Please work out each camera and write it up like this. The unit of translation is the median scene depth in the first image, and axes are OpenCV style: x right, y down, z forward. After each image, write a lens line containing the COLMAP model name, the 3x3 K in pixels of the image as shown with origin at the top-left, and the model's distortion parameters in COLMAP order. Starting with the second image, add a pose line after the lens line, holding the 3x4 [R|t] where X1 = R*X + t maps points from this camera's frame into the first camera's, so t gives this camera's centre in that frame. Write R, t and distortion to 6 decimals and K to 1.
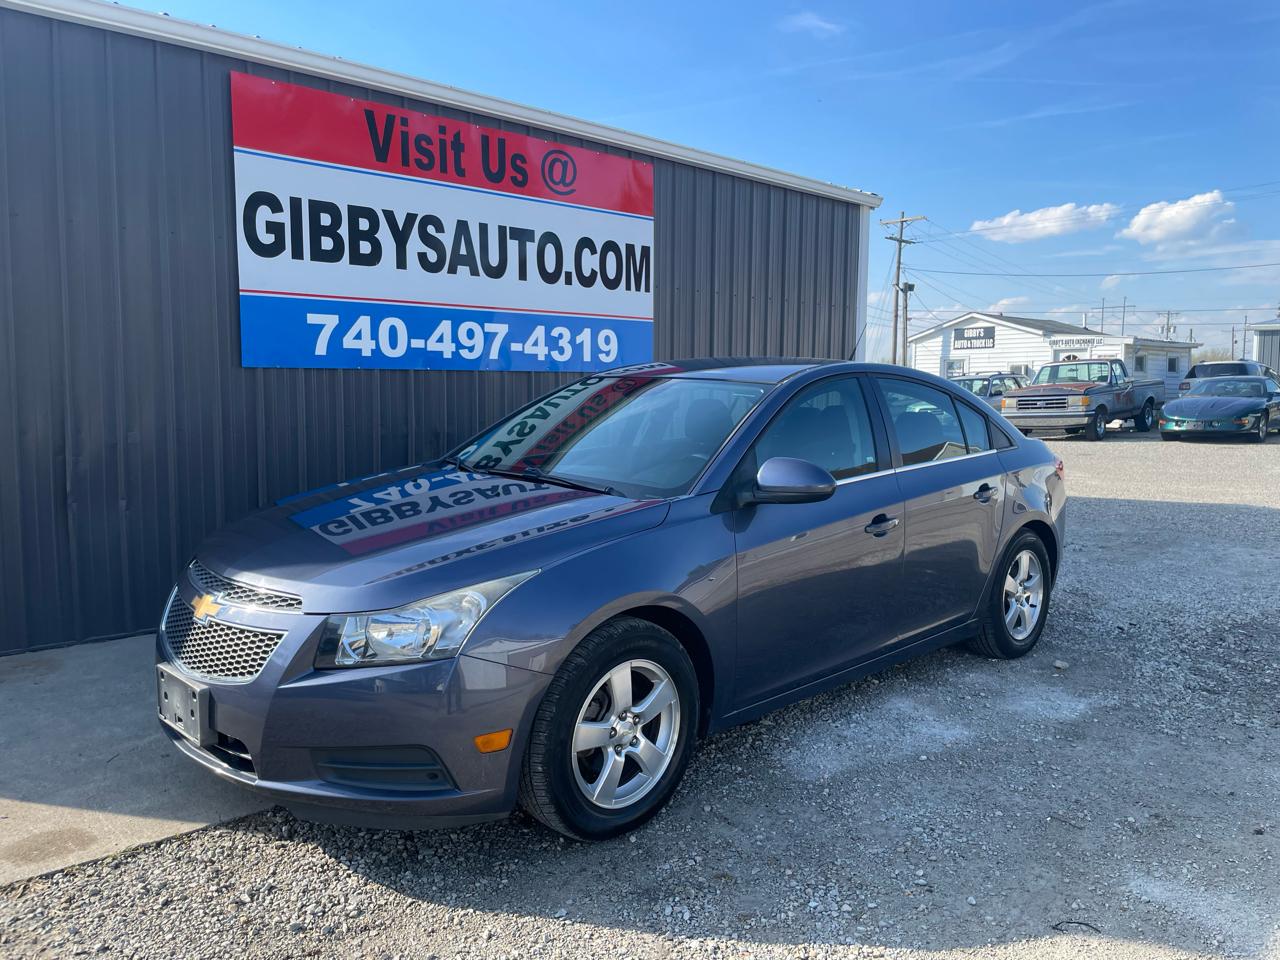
lens RADIAL K [[990.1, 0, 643.5], [0, 990.1, 475.1], [0, 0, 1]] dist [0.069330, -0.106029]
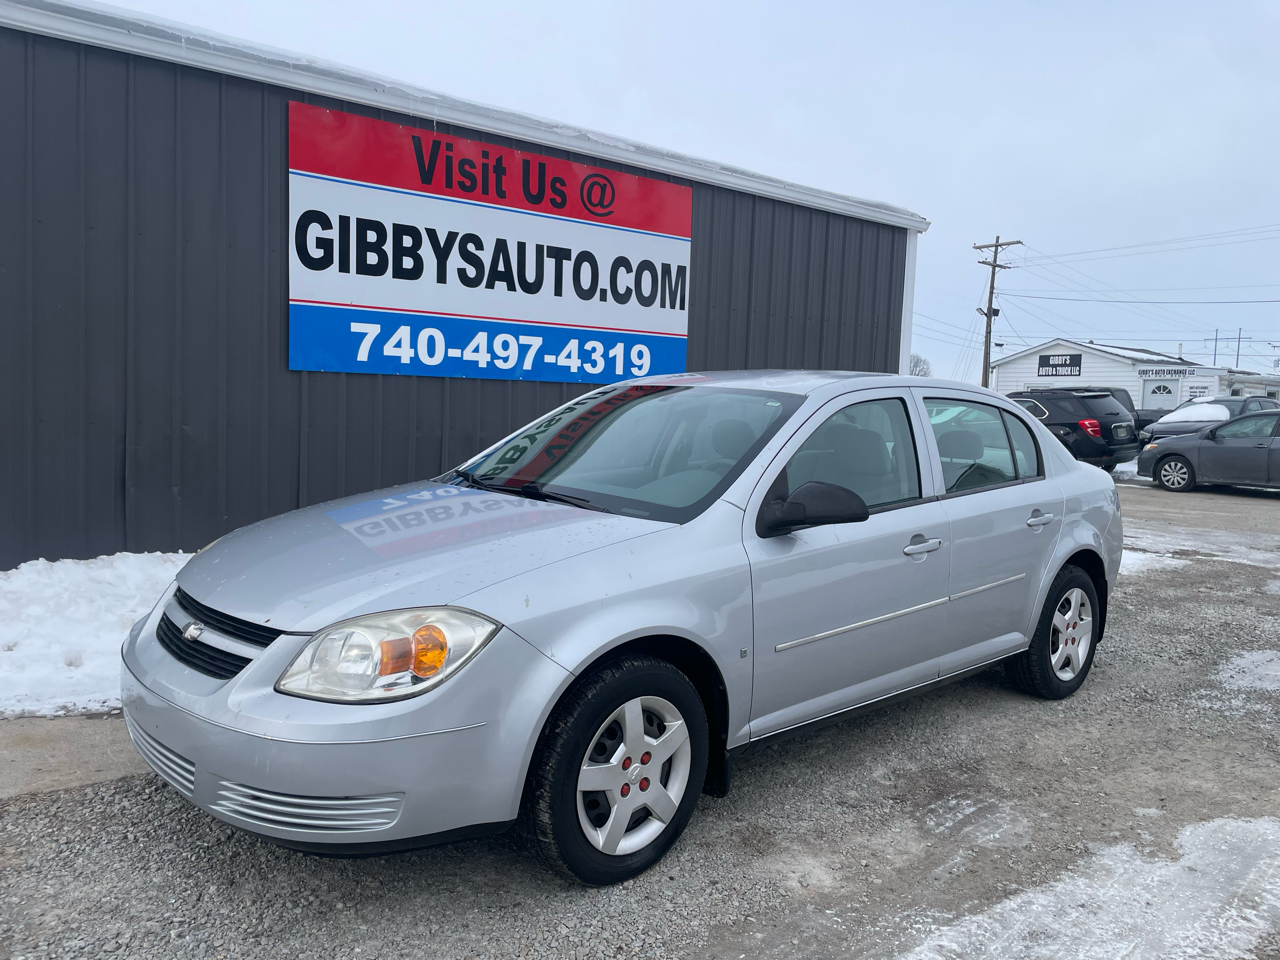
lens RADIAL K [[990.1, 0, 637.4], [0, 990.1, 472.5], [0, 0, 1]] dist [0.069330, -0.106029]
pose [[0.994863, 0.036404, -0.094458, 0.073034], [-0.038400, 0.999074, -0.019402, 0.009242], [0.093665, 0.022929, 0.995340, -0.041229]]
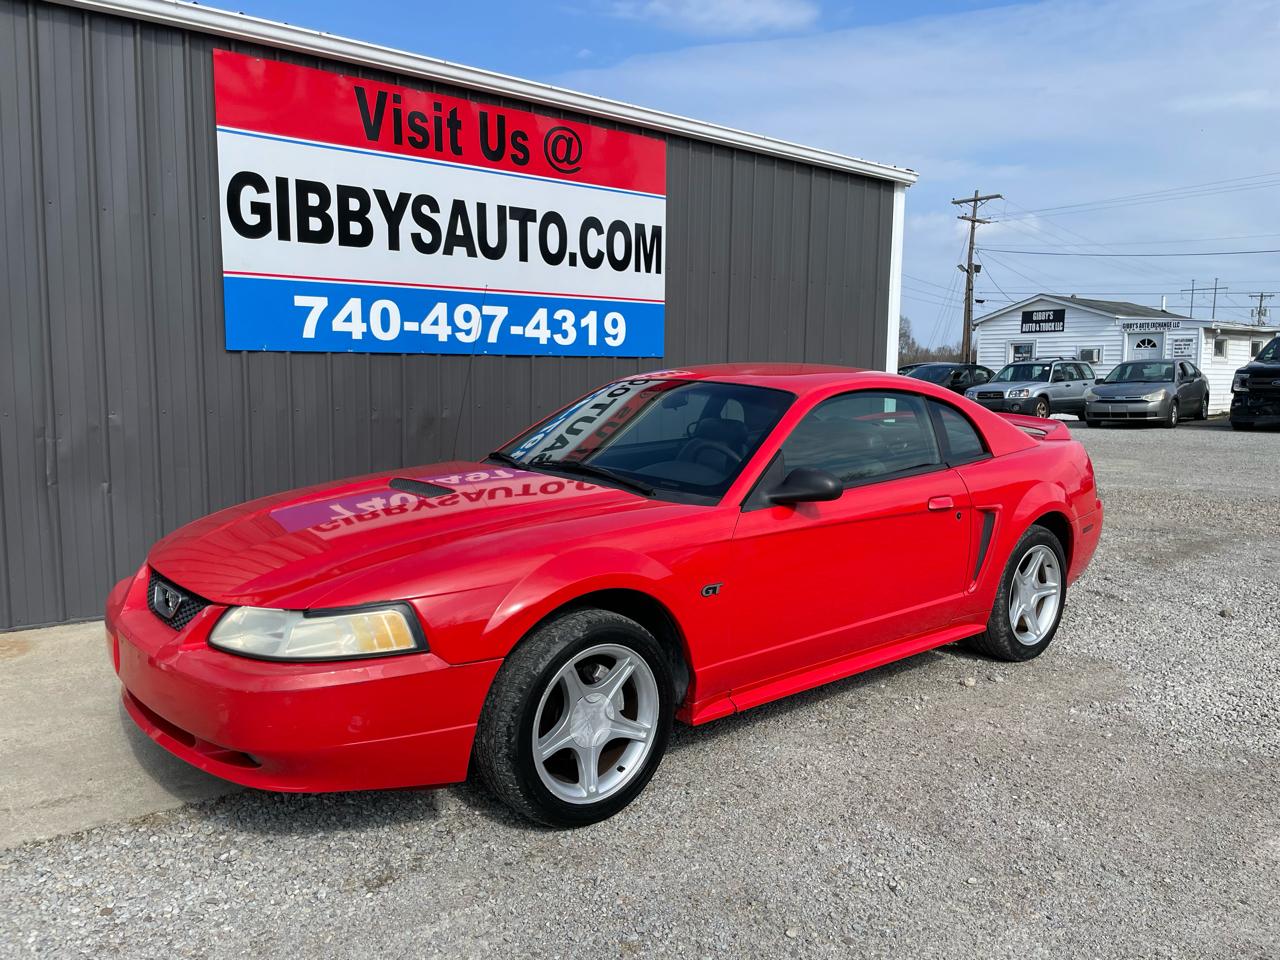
lens RADIAL K [[990.1, 0, 641.6], [0, 990.1, 474.8], [0, 0, 1]] dist [0.069330, -0.106029]
pose [[0.997328, 0.013133, -0.071862, 0.070965], [-0.011912, 0.999778, 0.017390, -0.005434], [0.072074, -0.016487, 0.997263, 0.033482]]
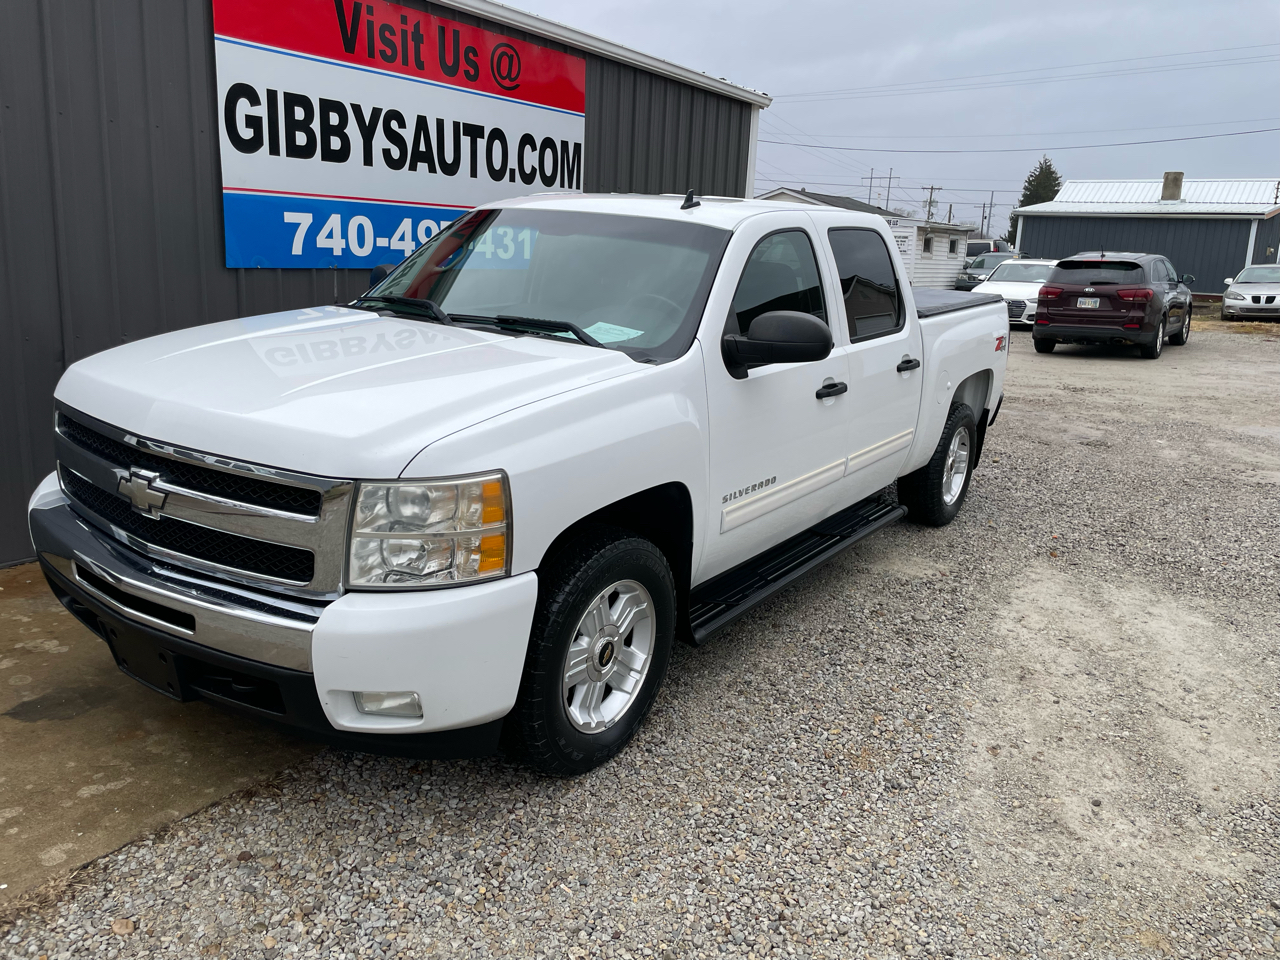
lens RADIAL K [[990.1, 0, 643.6], [0, 990.1, 473.5], [0, 0, 1]] dist [0.069330, -0.106029]
pose [[0.975599, -0.014958, 0.219051, -0.190013], [-0.015905, 0.990241, 0.138458, -0.043727], [-0.218984, -0.138563, 0.965840, -0.060710]]
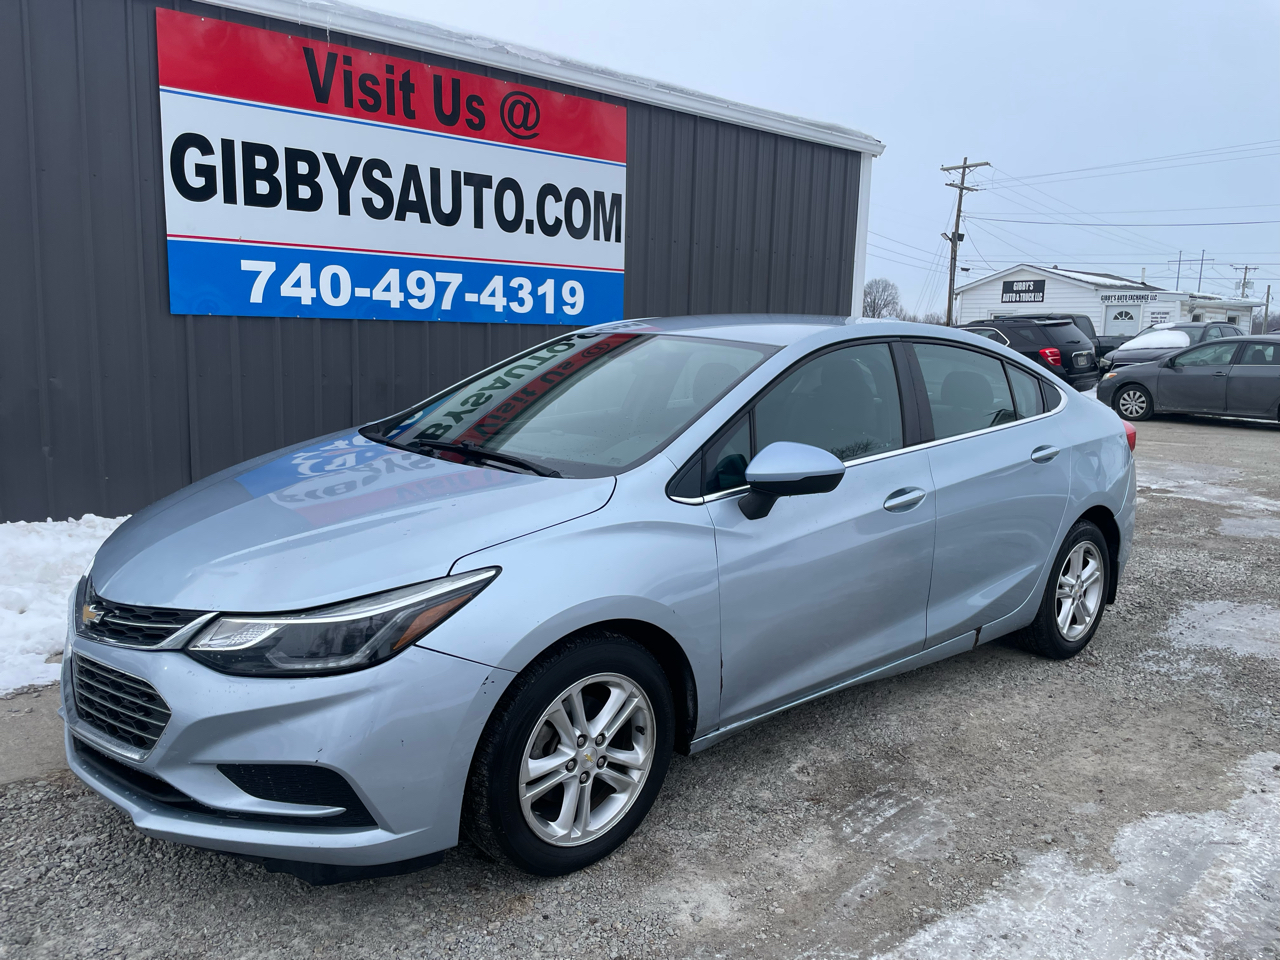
lens RADIAL K [[990.1, 0, 648.3], [0, 990.1, 475.0], [0, 0, 1]] dist [0.069330, -0.106029]
pose [[0.998214, 0.029226, -0.052102, 0.107521], [-0.026382, 0.998167, 0.054463, -0.013584], [0.053599, -0.052991, 0.997156, 0.028239]]
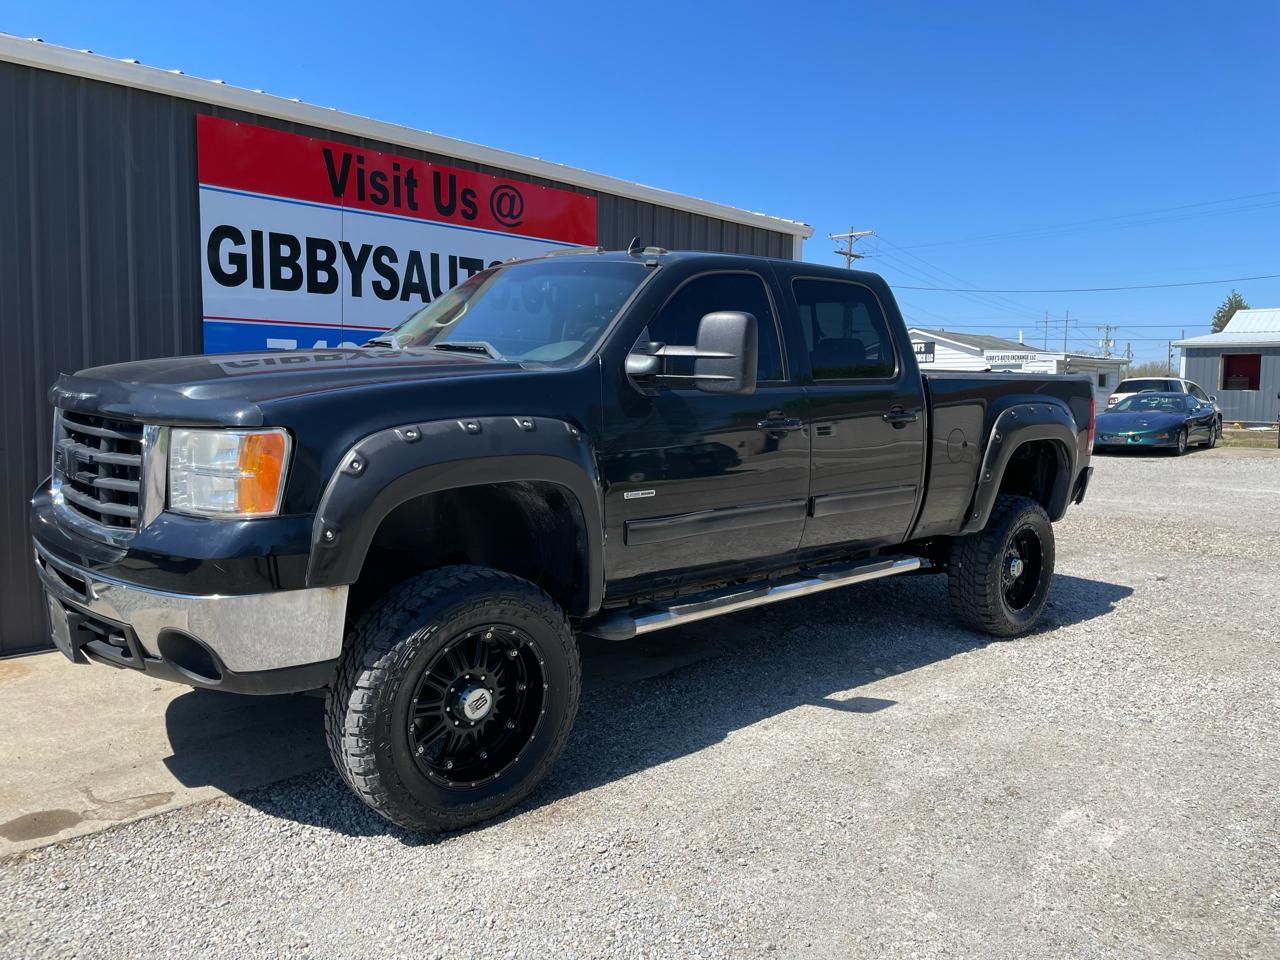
lens RADIAL K [[990.1, 0, 647.6], [0, 990.1, 471.6], [0, 0, 1]] dist [0.069330, -0.106029]
pose [[0.998804, 0.004891, 0.048653, 0.016798], [-0.004392, 0.999937, -0.010356, -0.009163], [-0.048701, 0.010130, 0.998762, -0.077600]]
